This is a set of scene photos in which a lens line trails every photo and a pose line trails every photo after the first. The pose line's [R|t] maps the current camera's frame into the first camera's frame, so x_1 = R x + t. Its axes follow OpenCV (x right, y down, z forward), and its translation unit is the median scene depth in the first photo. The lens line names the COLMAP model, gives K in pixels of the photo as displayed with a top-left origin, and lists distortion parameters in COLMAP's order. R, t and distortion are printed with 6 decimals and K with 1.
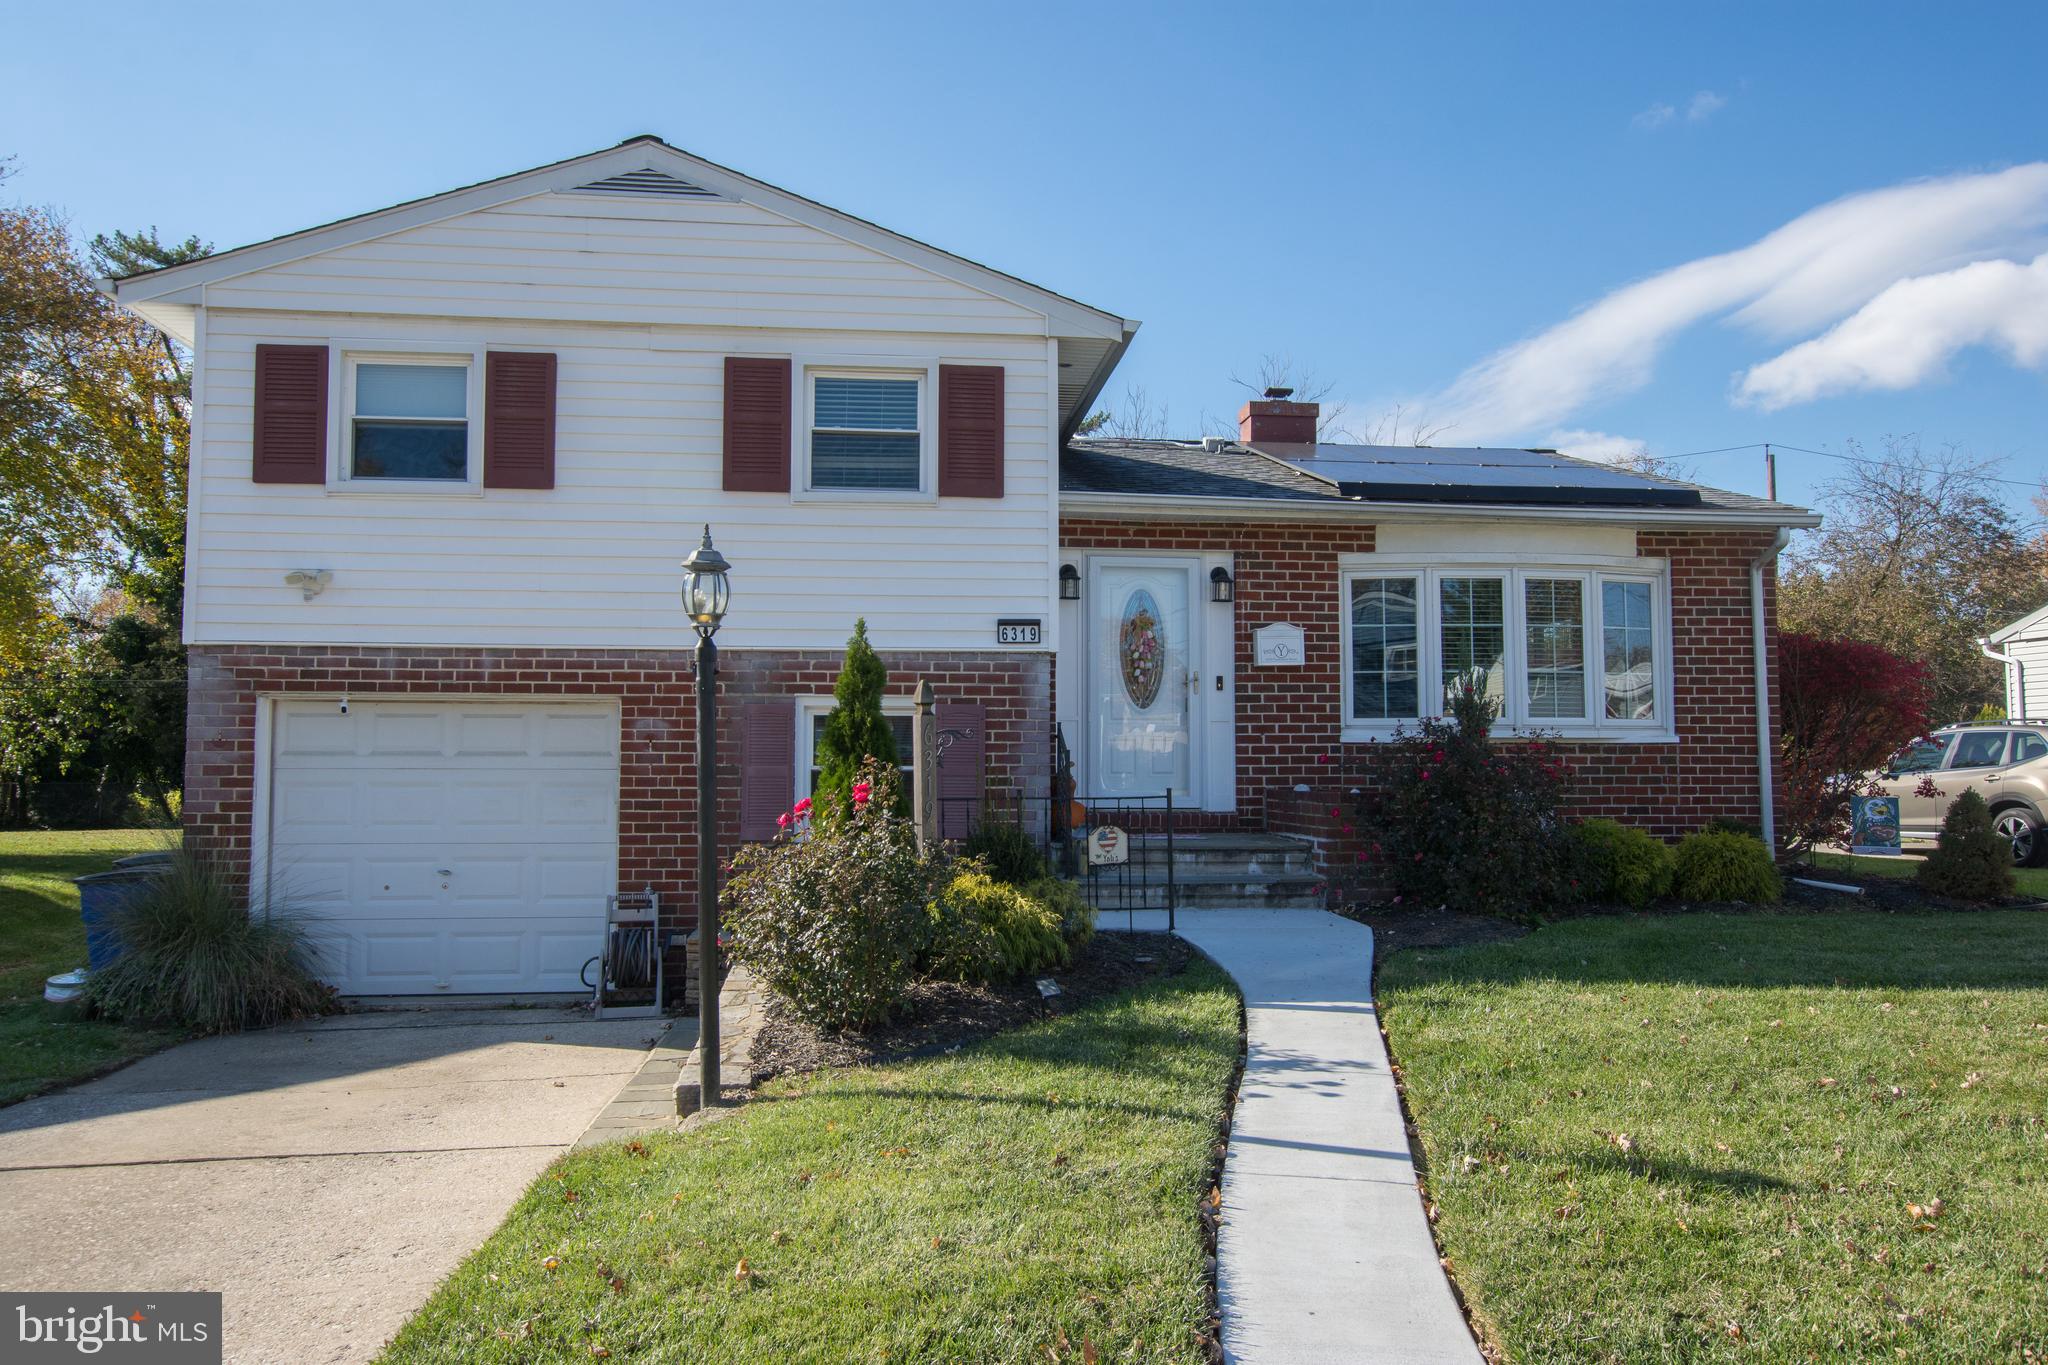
lens RADIAL K [[1409.0, 0, 1026.4], [0, 1409.0, 681.9], [0, 0, 1]] dist [-0.000222, 0.009278]
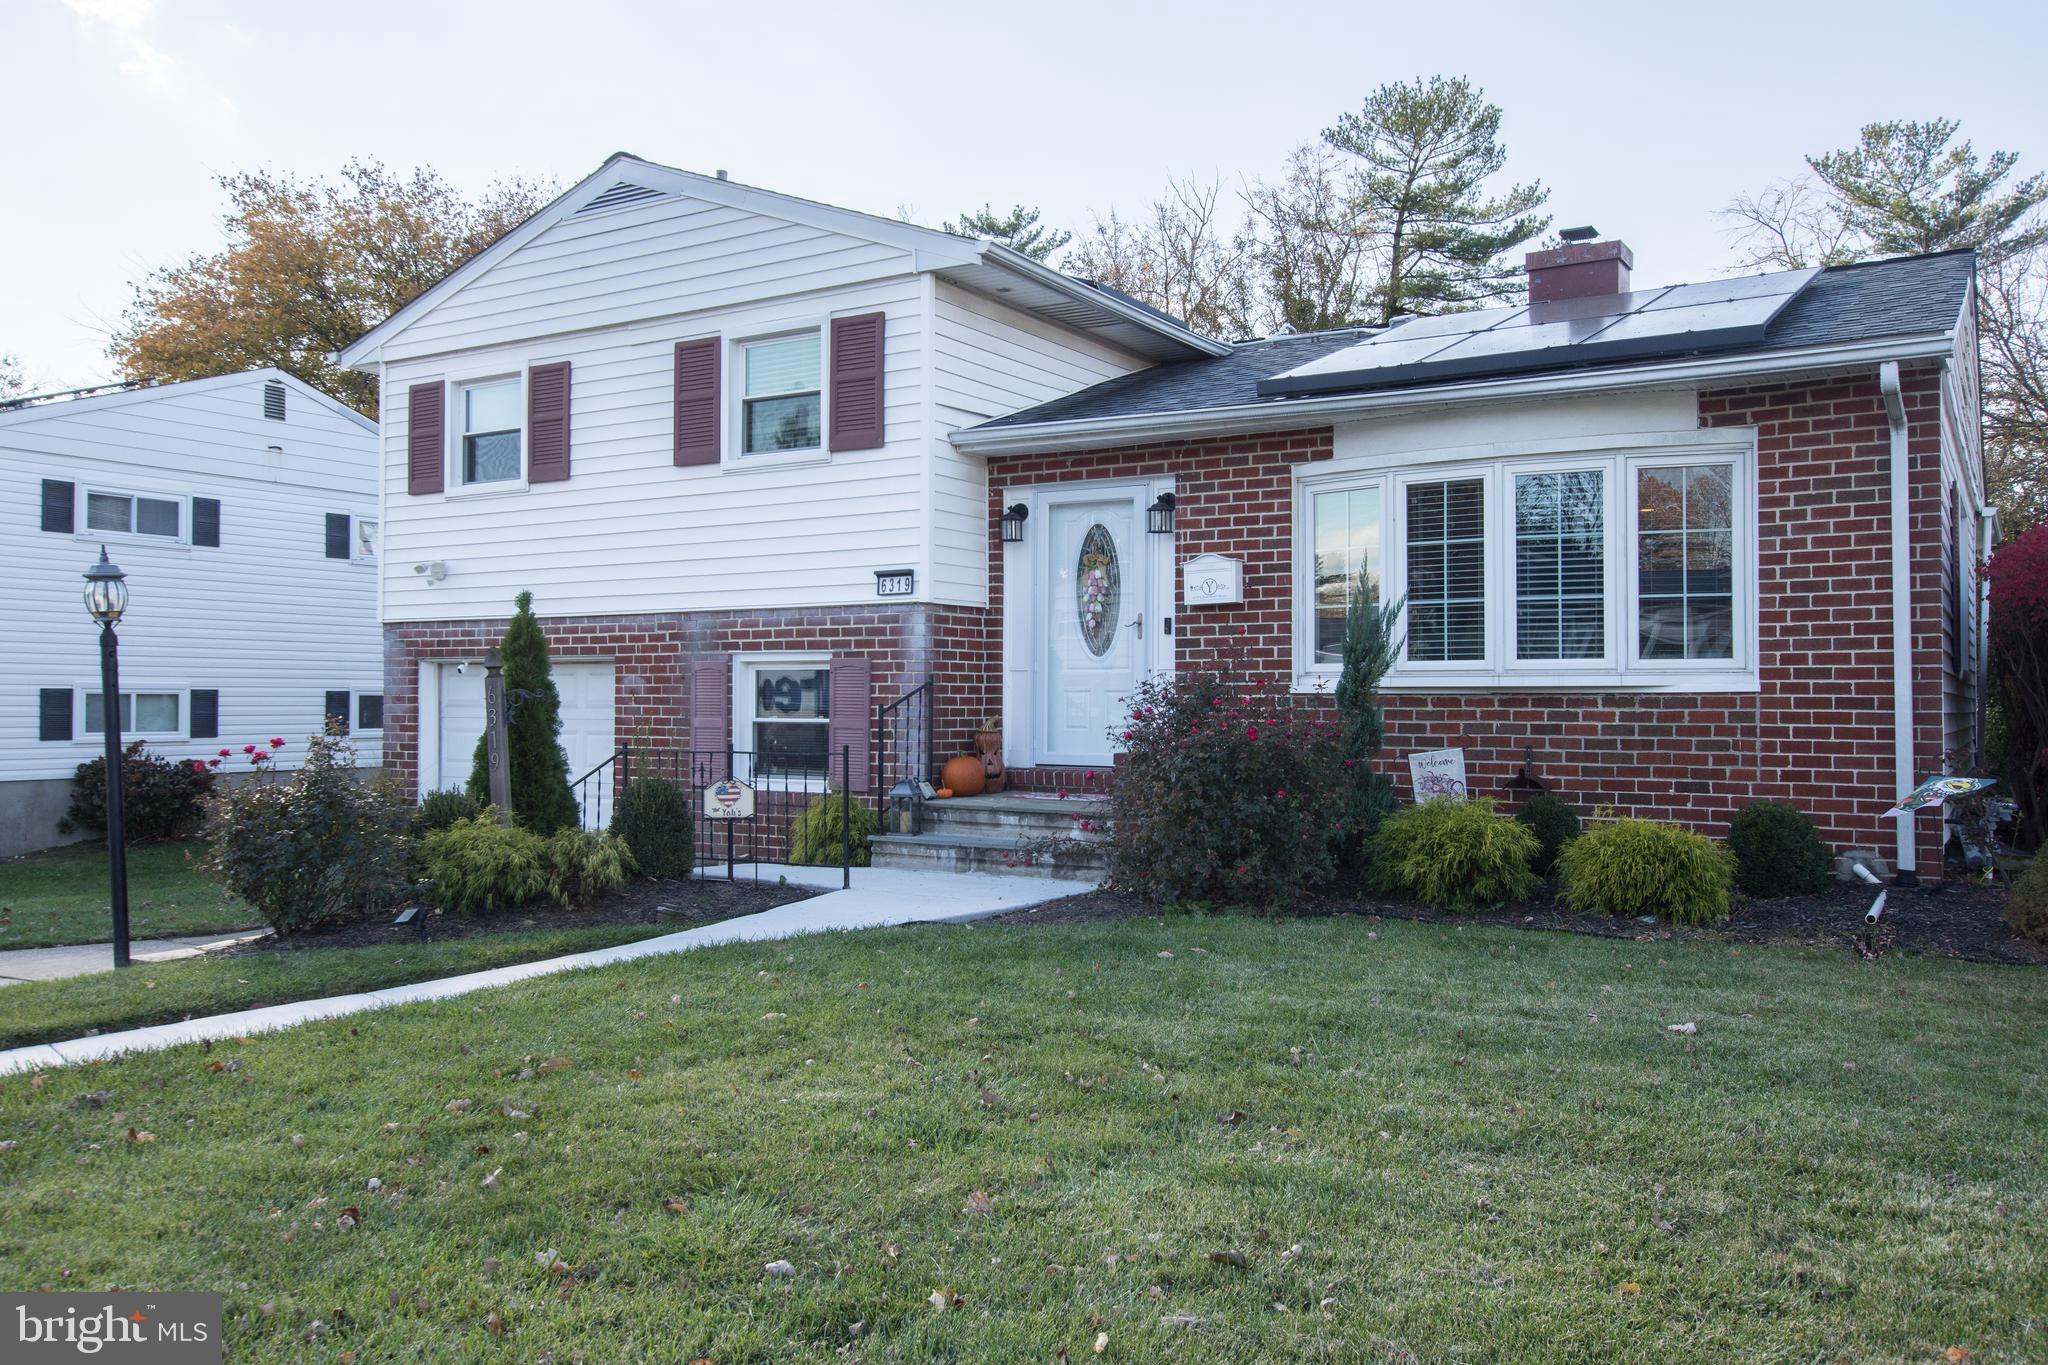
lens RADIAL K [[1615.0, 0, 1021.6], [0, 1615.0, 673.4], [0, 0, 1]] dist [0.016127, 0.002838]
pose [[0.787613, -0.010139, -0.616086, 0.761469], [0.034383, 0.999030, 0.027514, -0.000509], [0.615210, -0.042853, 0.787198, 0.169267]]
